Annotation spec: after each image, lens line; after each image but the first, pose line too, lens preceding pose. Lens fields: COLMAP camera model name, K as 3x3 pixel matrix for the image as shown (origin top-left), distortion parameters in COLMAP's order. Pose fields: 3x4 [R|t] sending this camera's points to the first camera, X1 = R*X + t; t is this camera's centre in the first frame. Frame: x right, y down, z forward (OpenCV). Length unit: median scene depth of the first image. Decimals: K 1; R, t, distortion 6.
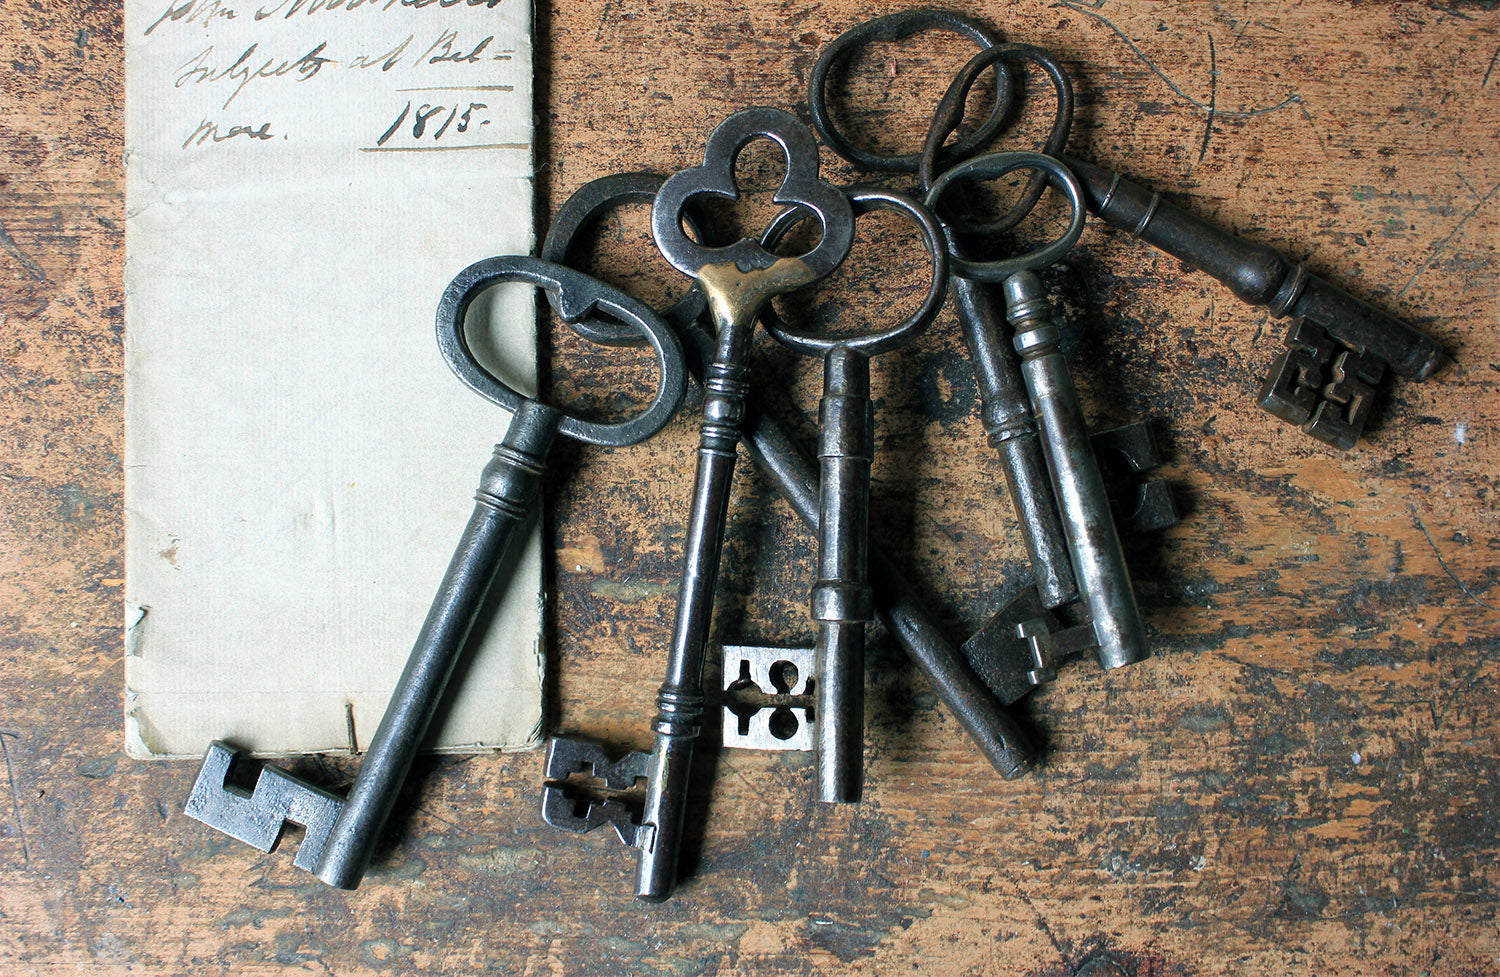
lens RADIAL K [[1838.7, 0, 766.7], [0, 1838.7, 539.0], [0, 0, 1]] dist [-0.071076, 0.000000]
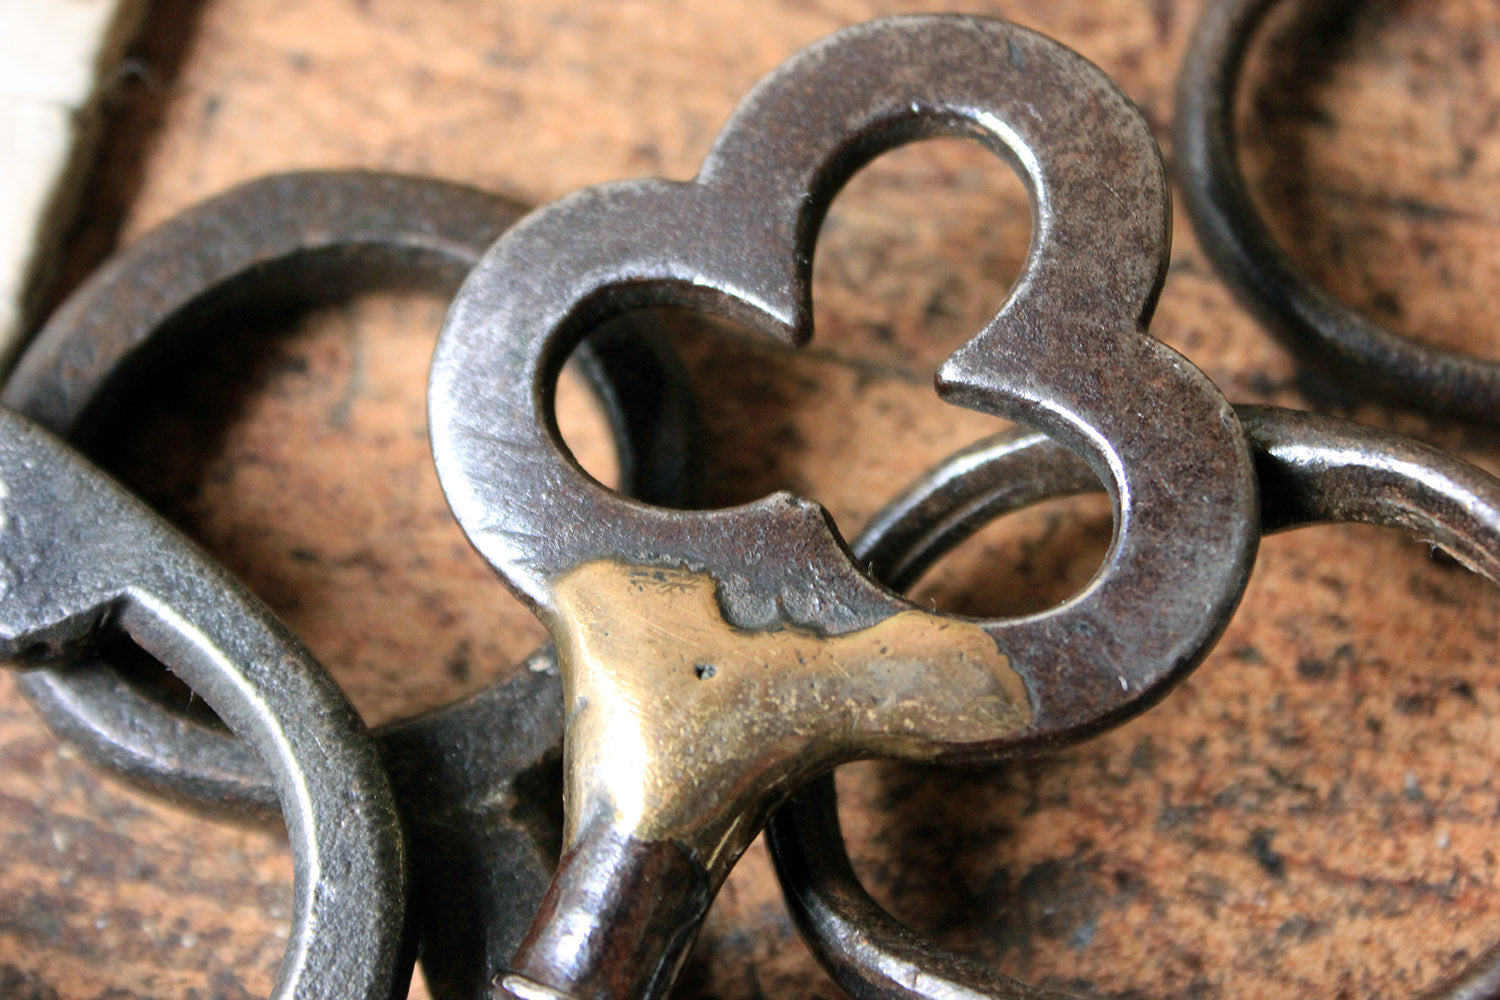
lens RADIAL K [[2949.2, 0, 744.4], [0, 2949.2, 496.5], [0, 0, 1]] dist [0.029161, 0.000000]
pose [[0.964293, 0.238277, -0.115596, 0.026030], [-0.260053, 0.934501, -0.243065, -0.067209], [0.050108, 0.264447, 0.963098, 0.607556]]
